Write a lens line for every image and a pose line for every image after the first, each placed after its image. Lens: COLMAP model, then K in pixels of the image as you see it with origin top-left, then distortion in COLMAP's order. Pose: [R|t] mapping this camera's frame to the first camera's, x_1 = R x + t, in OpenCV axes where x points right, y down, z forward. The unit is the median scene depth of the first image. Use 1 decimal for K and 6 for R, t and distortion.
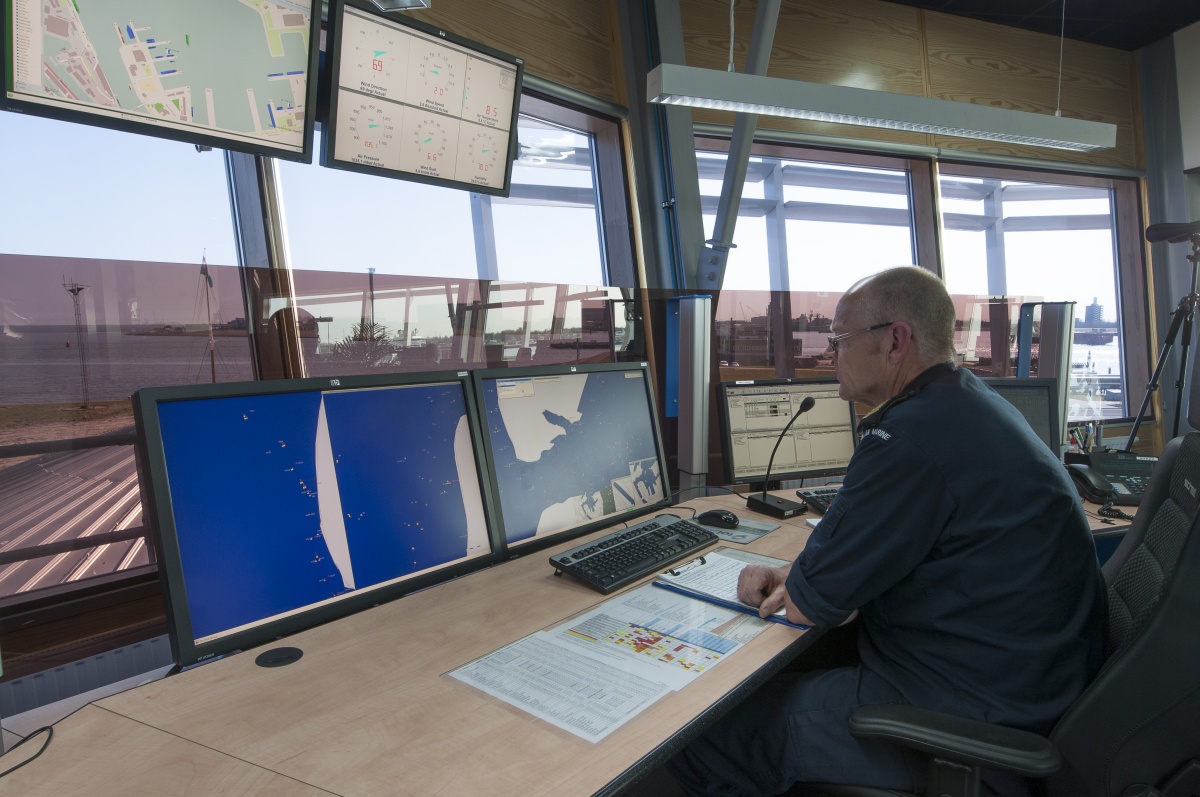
lens RADIAL K [[725.3, 0, 600.0], [0, 725.3, 398.5], [0, 0, 1]] dist [-0.017280, 0.000395]
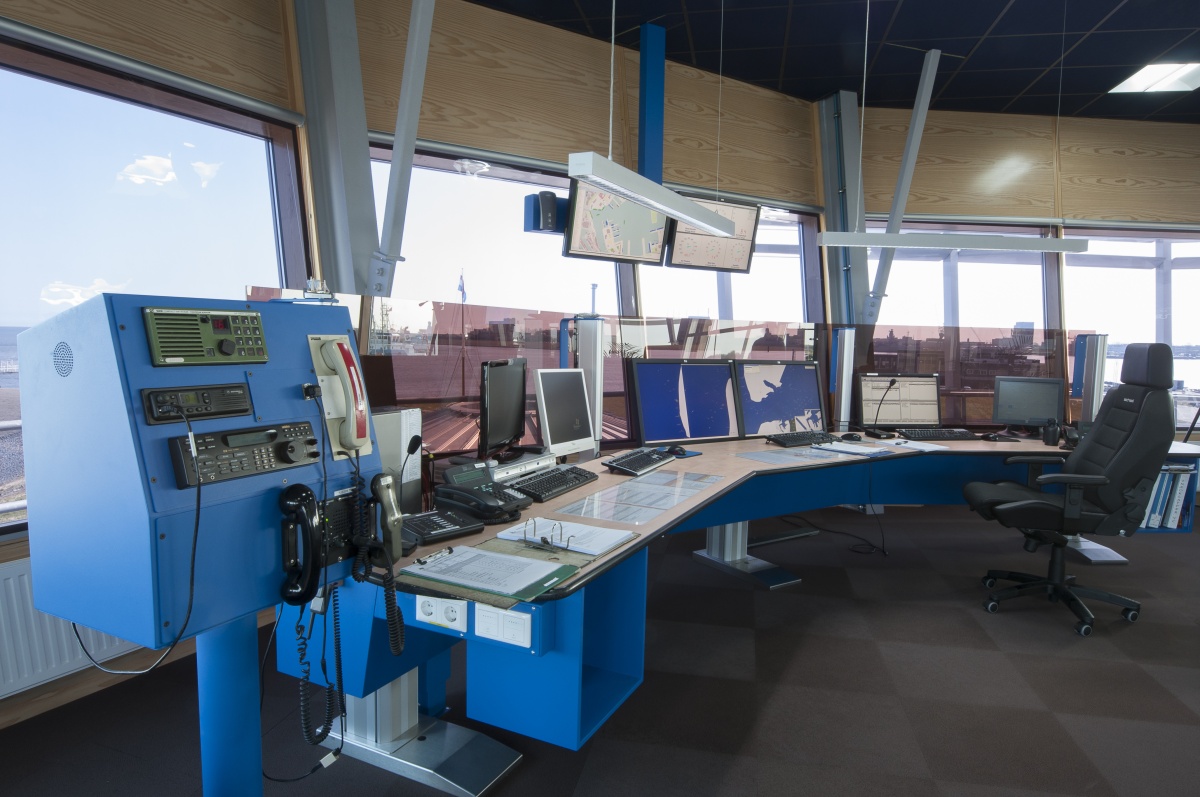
lens RADIAL K [[746.4, 0, 599.8], [0, 746.4, 413.6], [0, 0, 1]] dist [-0.008112, 0.000613]
pose [[0.959399, 0.049709, -0.277638, 0.067165], [-0.050690, 0.998708, 0.003645, 0.115666], [0.277460, 0.010576, 0.960679, -1.124538]]
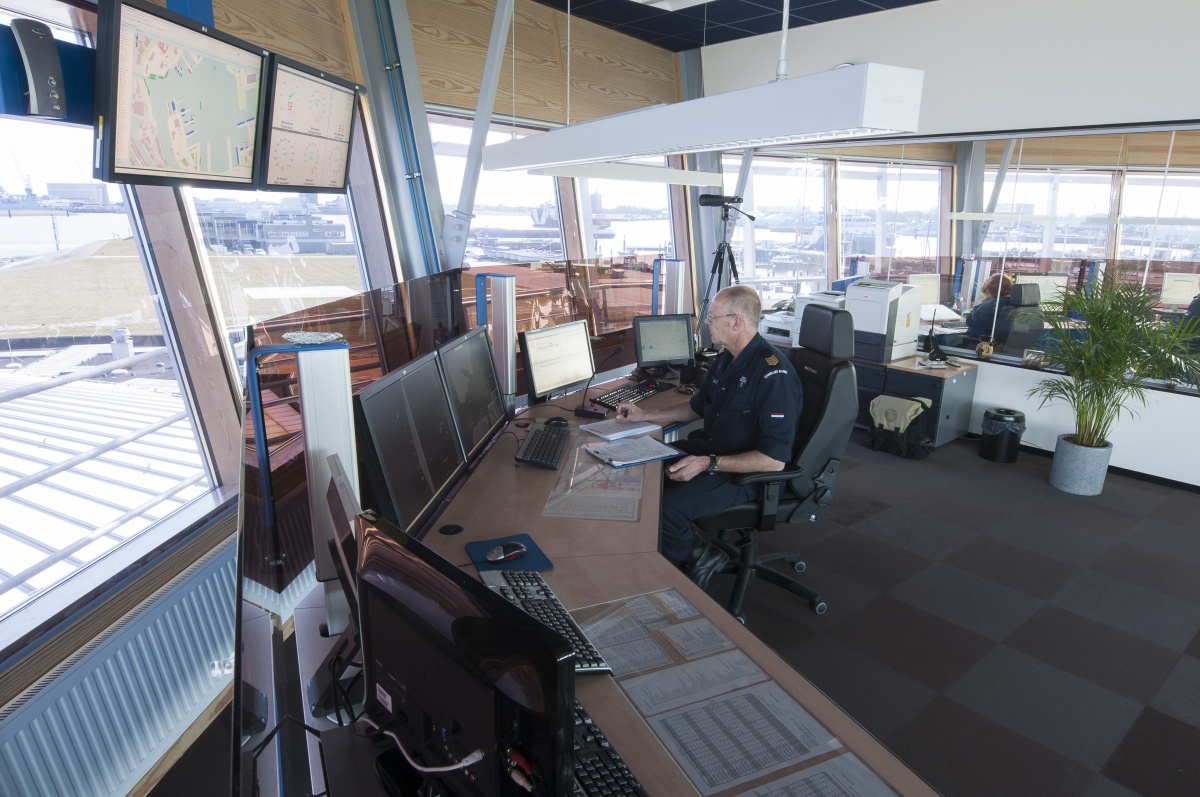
lens RADIAL K [[746.4, 0, 599.8], [0, 746.4, 413.6], [0, 0, 1]] dist [-0.008112, 0.000613]
pose [[0.820662, -0.139688, 0.554076, -0.607925], [0.045881, 0.982637, 0.179778, -0.131846], [-0.569568, -0.122116, 0.812822, -0.395196]]
